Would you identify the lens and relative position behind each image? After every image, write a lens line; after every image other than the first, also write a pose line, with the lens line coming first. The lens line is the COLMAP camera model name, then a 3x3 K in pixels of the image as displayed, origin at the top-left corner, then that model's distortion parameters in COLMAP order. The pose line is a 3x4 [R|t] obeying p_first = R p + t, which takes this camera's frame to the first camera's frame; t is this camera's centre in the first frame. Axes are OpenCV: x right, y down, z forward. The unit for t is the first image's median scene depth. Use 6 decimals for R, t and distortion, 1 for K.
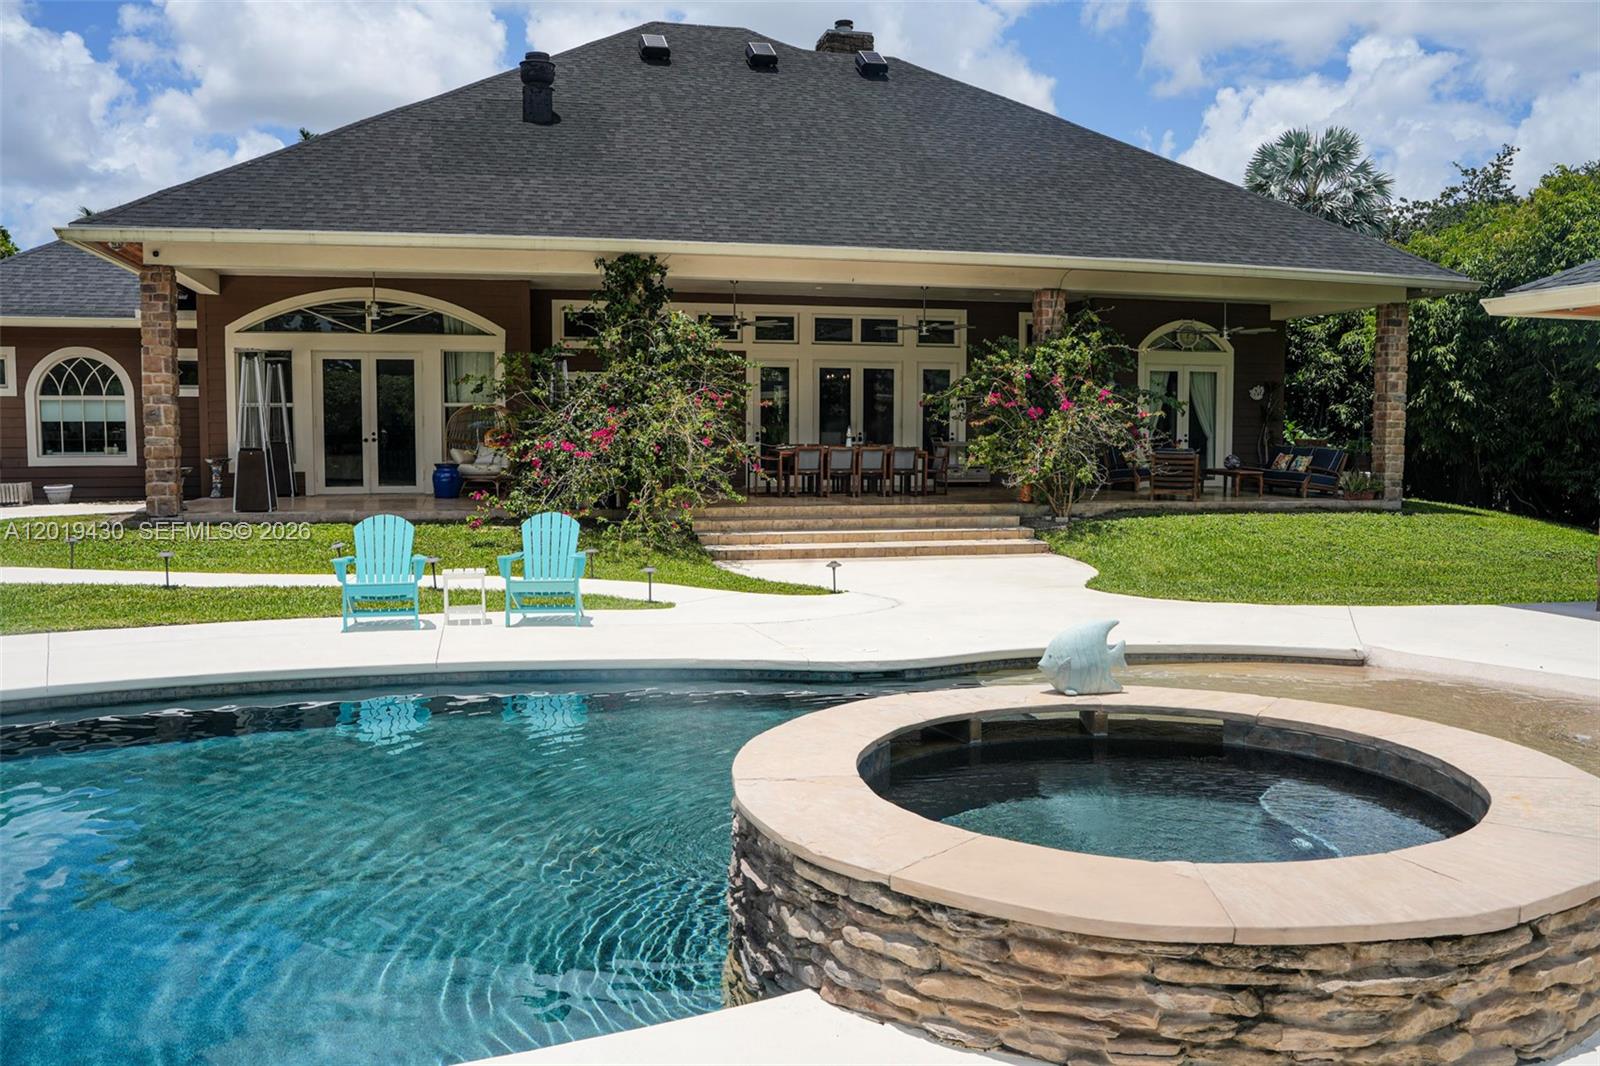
lens RADIAL K [[1300.5, 0, 800.0], [0, 1300.5, 533.0], [0, 0, 1]] dist [-0.111653, 0.083781]
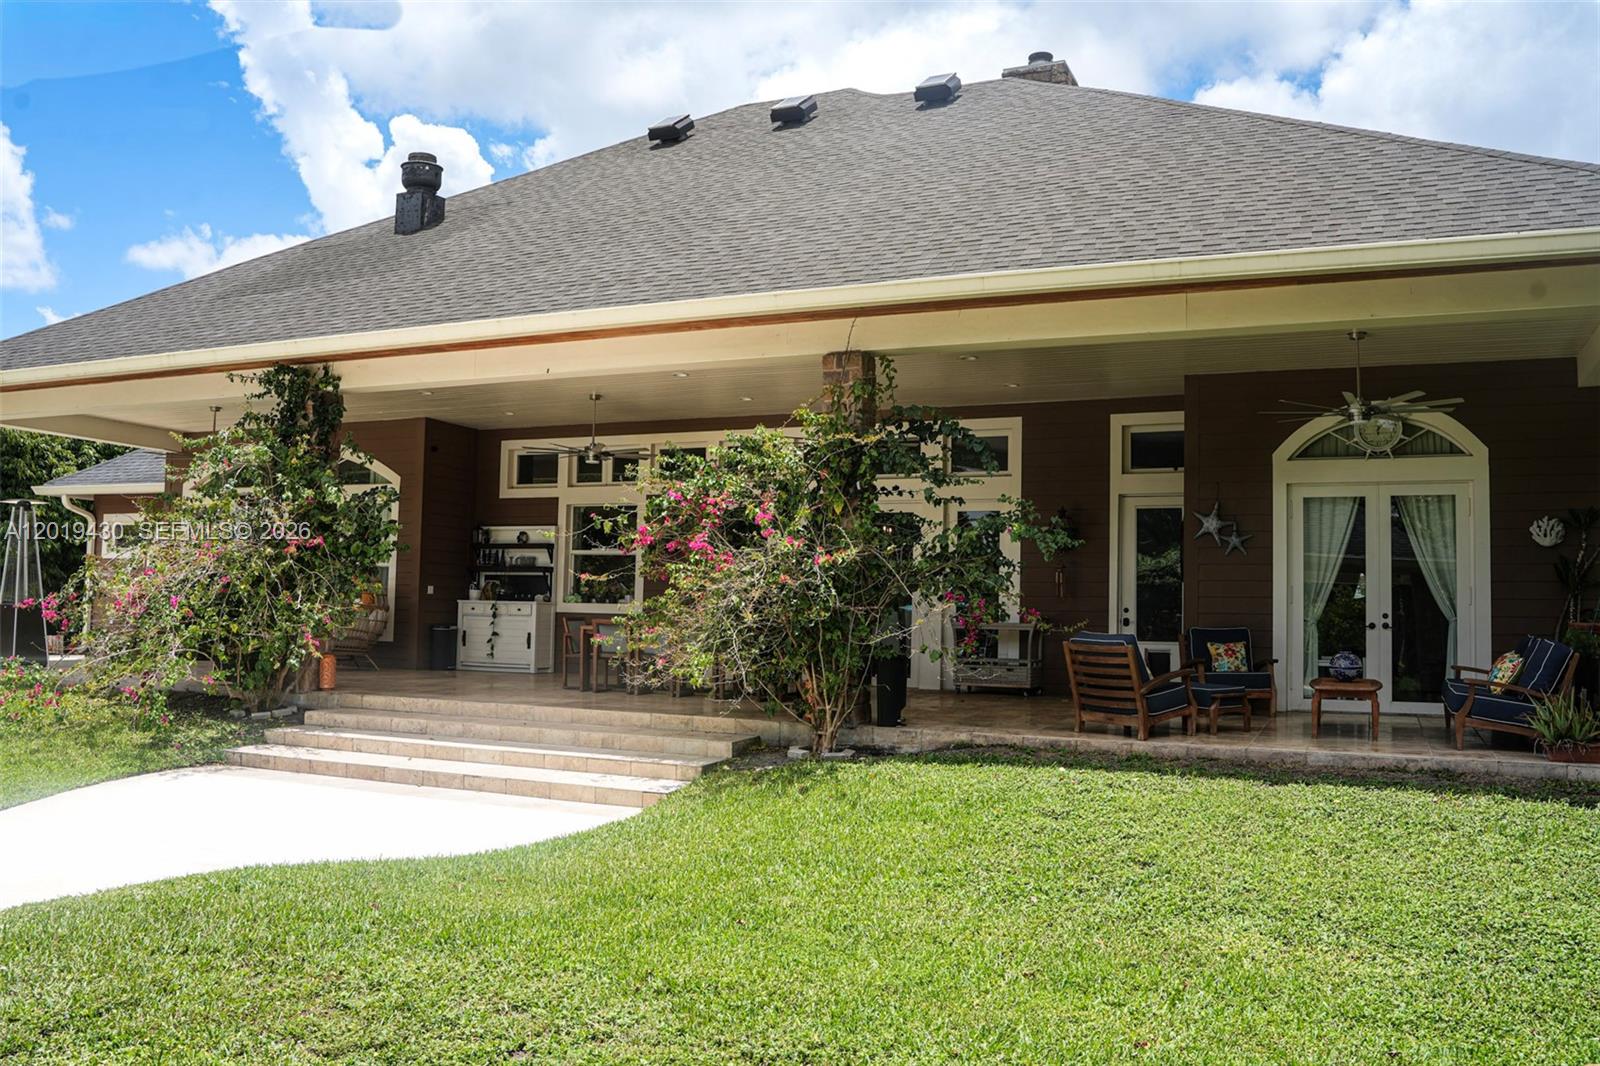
lens RADIAL K [[1300.5, 0, 800.0], [0, 1300.5, 533.0], [0, 0, 1]] dist [-0.111653, 0.083781]
pose [[0.785386, -0.024128, -0.618536, 0.448984], [-0.068507, 0.989713, -0.125595, -0.028032], [0.615204, 0.141014, 0.775654, 0.455597]]
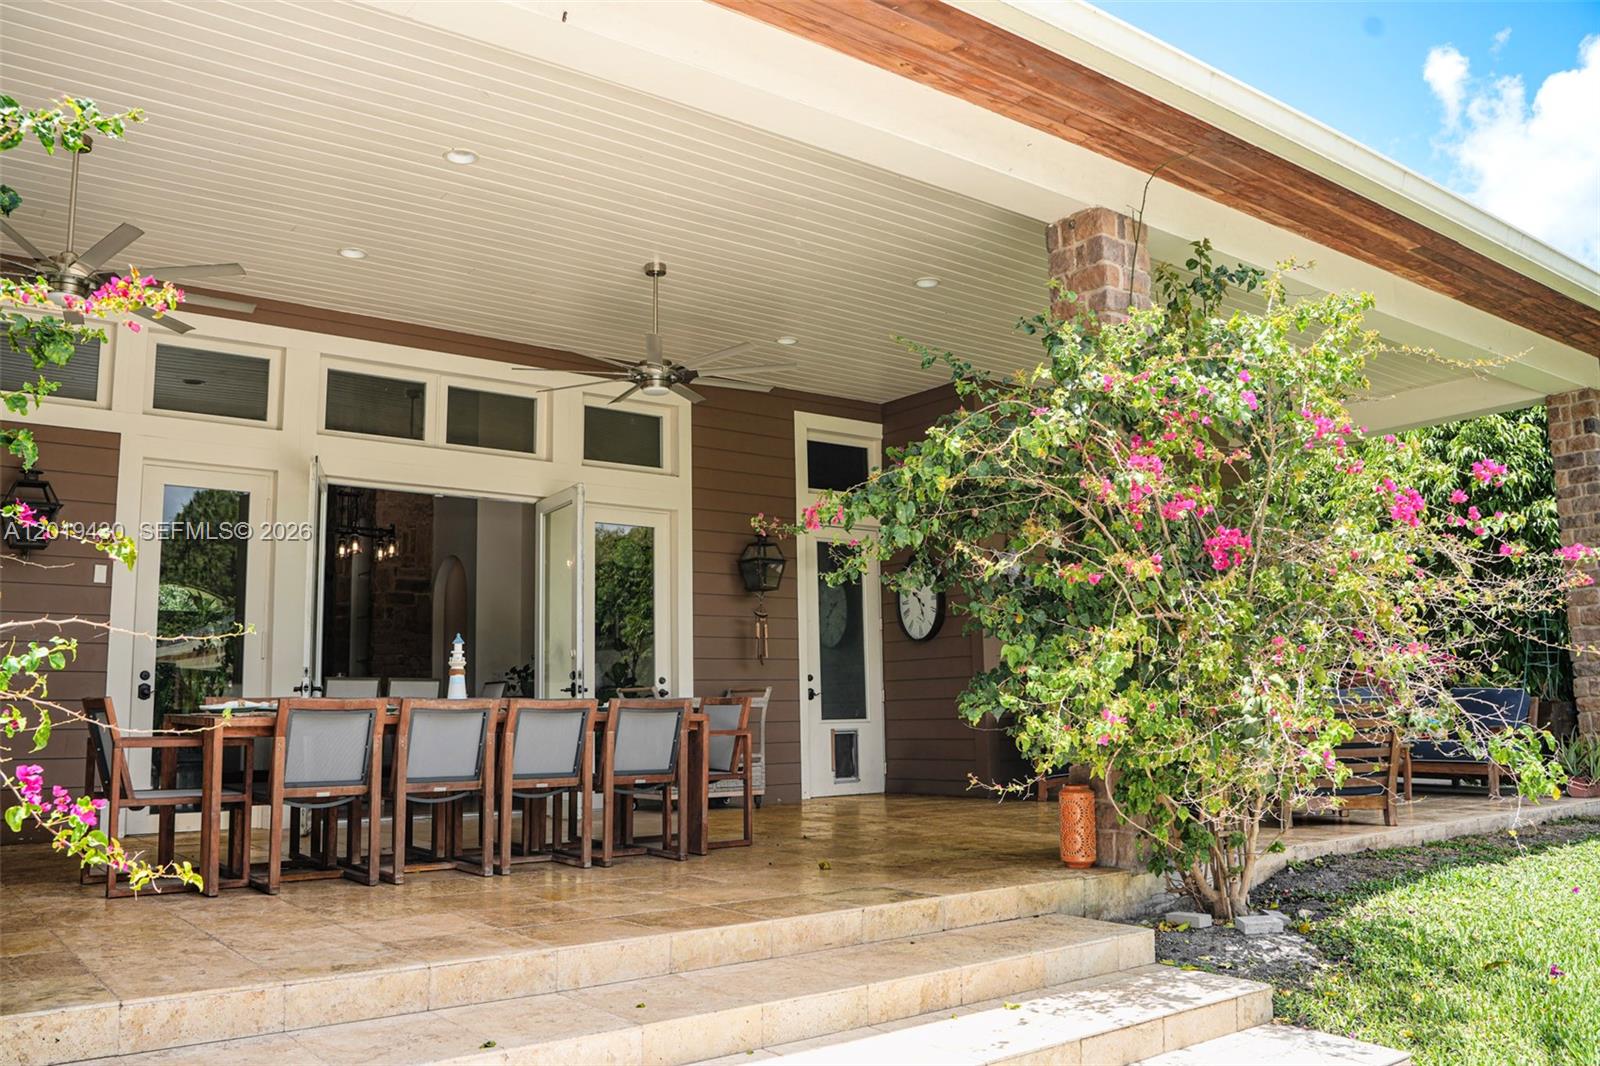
lens RADIAL K [[1300.5, 0, 800.0], [0, 1300.5, 533.0], [0, 0, 1]] dist [-0.111653, 0.083781]
pose [[0.914812, 0.040435, 0.401851, -0.010802], [0.049506, 0.976247, -0.210931, -0.033879], [-0.400834, 0.212856, 0.891080, 0.625776]]
